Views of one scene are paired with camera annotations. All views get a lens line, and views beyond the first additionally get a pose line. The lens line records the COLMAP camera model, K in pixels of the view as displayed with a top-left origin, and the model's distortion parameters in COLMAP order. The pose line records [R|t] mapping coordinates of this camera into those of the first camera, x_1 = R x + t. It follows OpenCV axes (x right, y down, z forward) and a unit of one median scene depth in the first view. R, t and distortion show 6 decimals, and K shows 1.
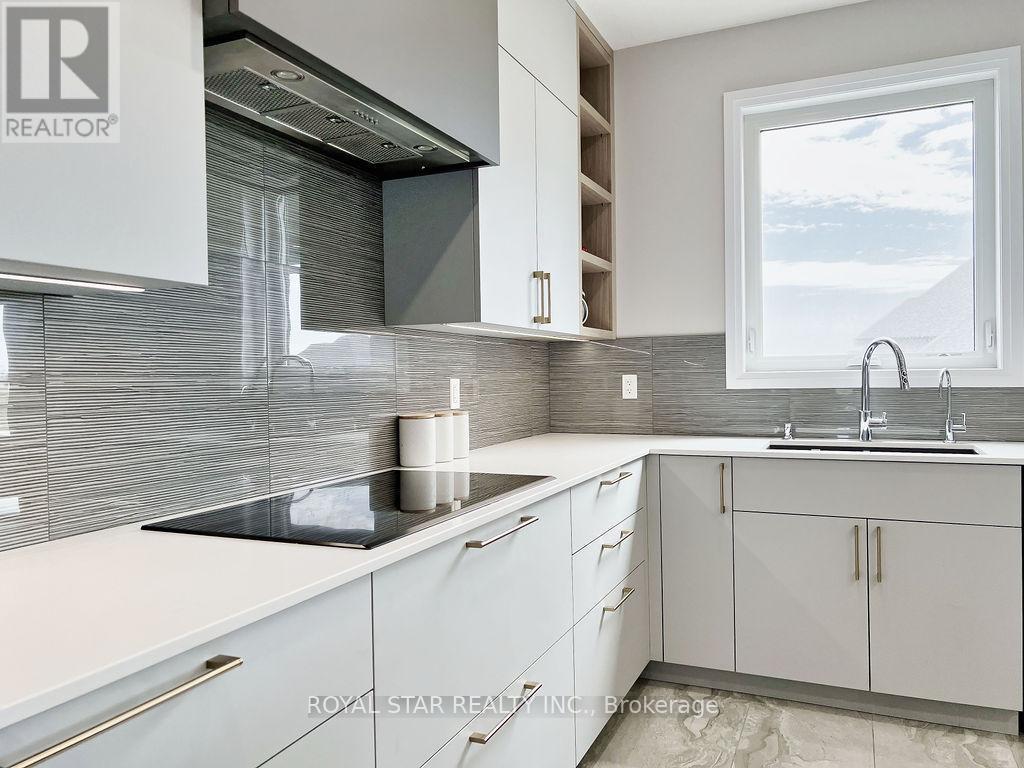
lens RADIAL K [[766.7, 0, 512.0], [0, 766.7, 384.0], [0, 0, 1]] dist [0.005335, -0.011435]
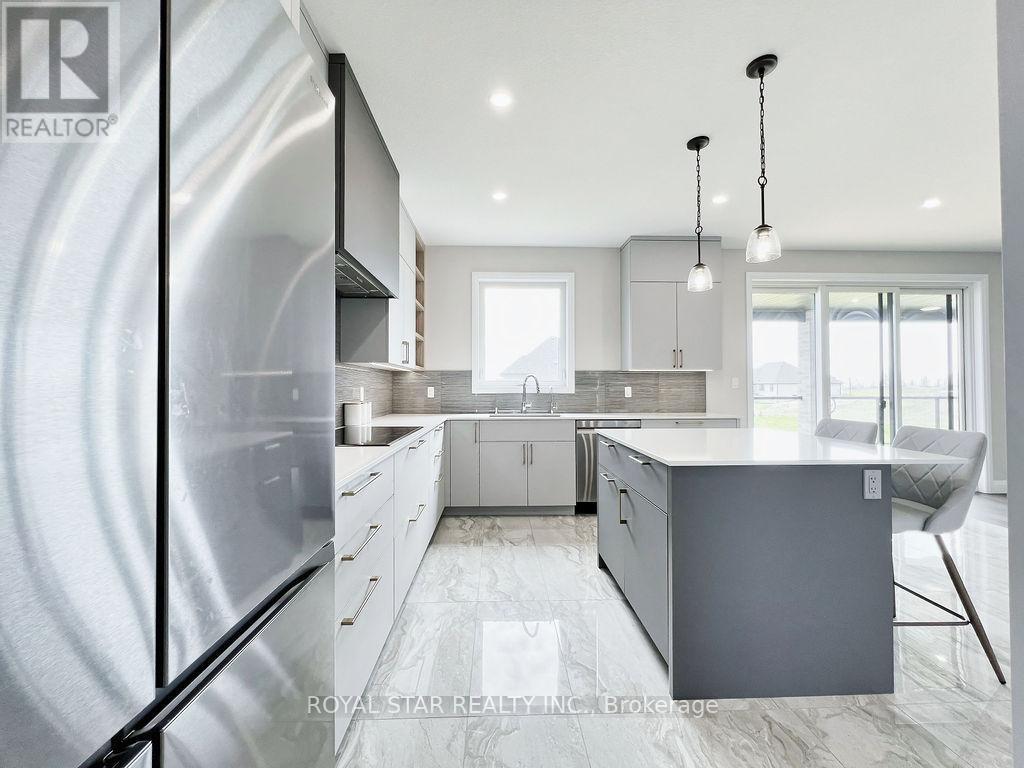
lens RADIAL K [[411.3, 0, 512.0], [0, 411.3, 384.0], [0, 0, 1]] dist [0.000257, -0.000195]
pose [[0.895427, 0.019928, 0.444762, -0.213903], [-0.008829, 0.999596, -0.027012, 0.012589], [-0.445120, 0.020260, 0.895242, -0.250203]]
